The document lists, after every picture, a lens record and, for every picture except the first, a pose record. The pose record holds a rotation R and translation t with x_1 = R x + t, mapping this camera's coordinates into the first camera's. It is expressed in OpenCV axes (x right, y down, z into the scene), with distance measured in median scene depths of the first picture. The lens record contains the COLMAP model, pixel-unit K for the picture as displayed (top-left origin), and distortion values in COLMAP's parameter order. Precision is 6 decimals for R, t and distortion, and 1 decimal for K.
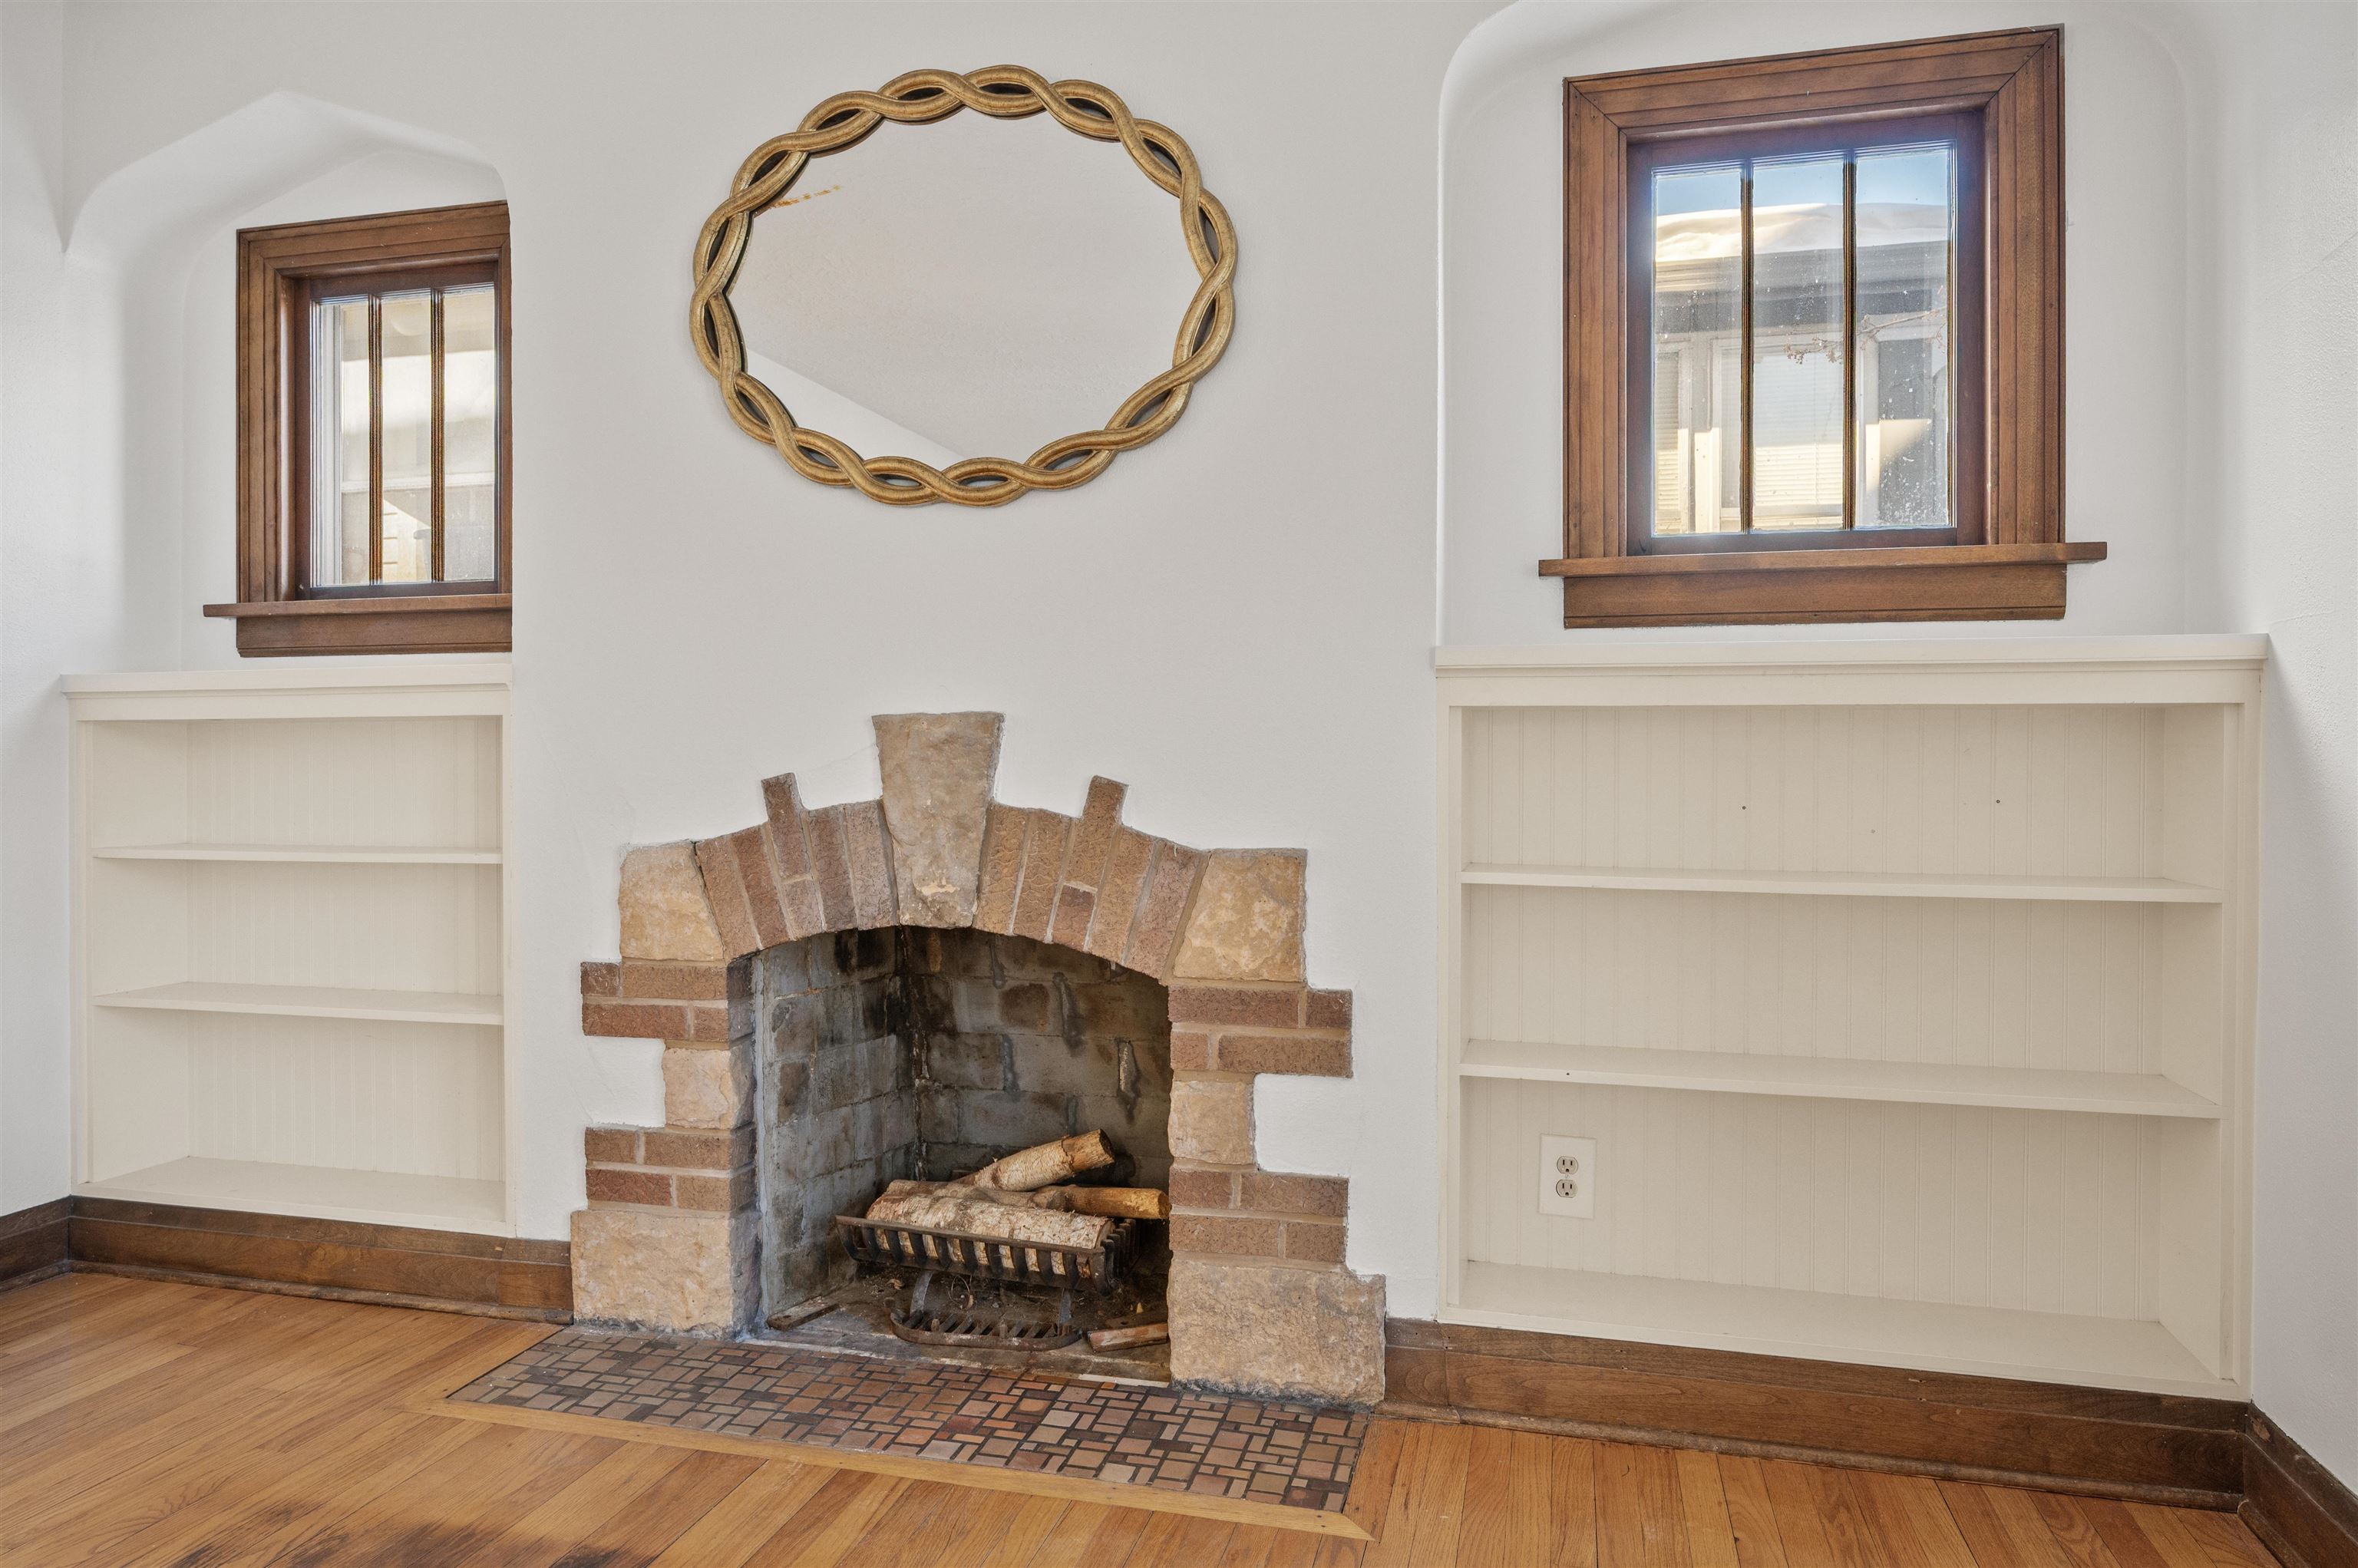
lens RADIAL K [[1462.3, 0, 1180.9], [0, 1462.3, 770.6], [0, 0, 1]] dist [-0.000447, -0.001739]
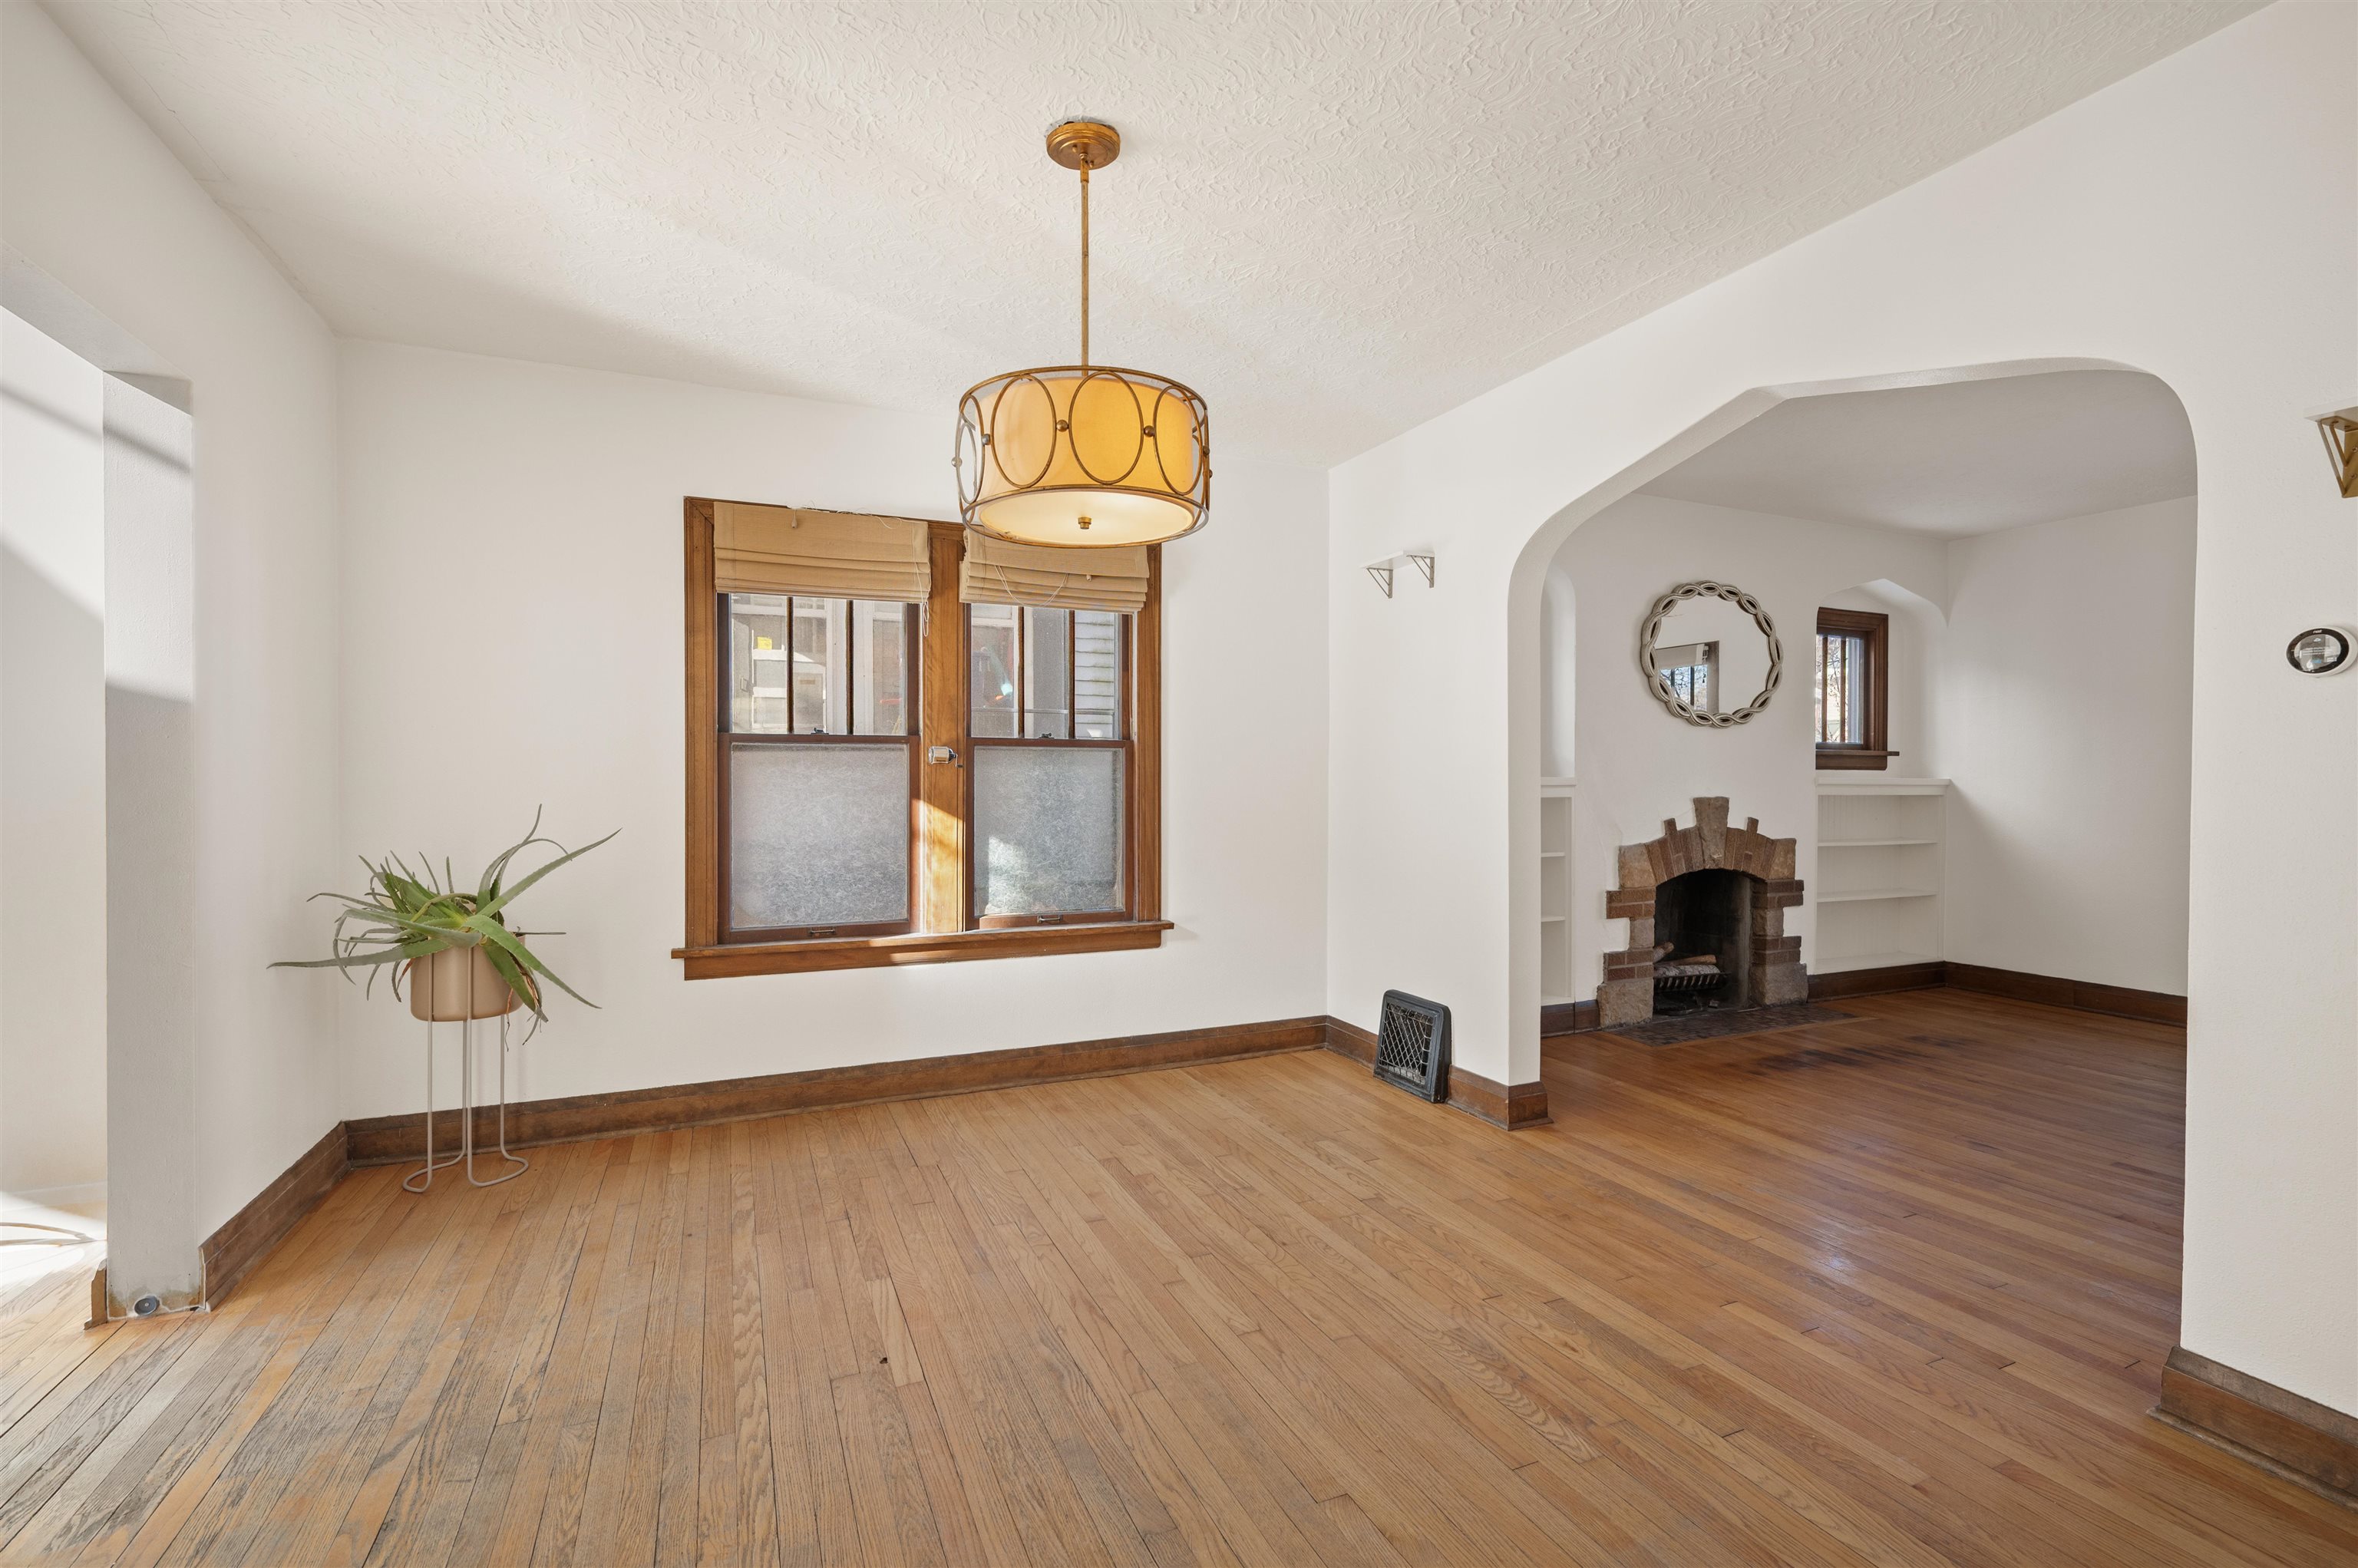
lens RADIAL K [[1055.8, 0, 1180.2], [0, 1055.8, 788.0], [0, 0, 1]] dist [0.003348, -0.000050]
pose [[0.788015, -0.005637, 0.615631, -2.398787], [0.005329, 0.999983, 0.002336, -0.070711], [-0.615634, 0.001439, 0.788031, -0.035762]]
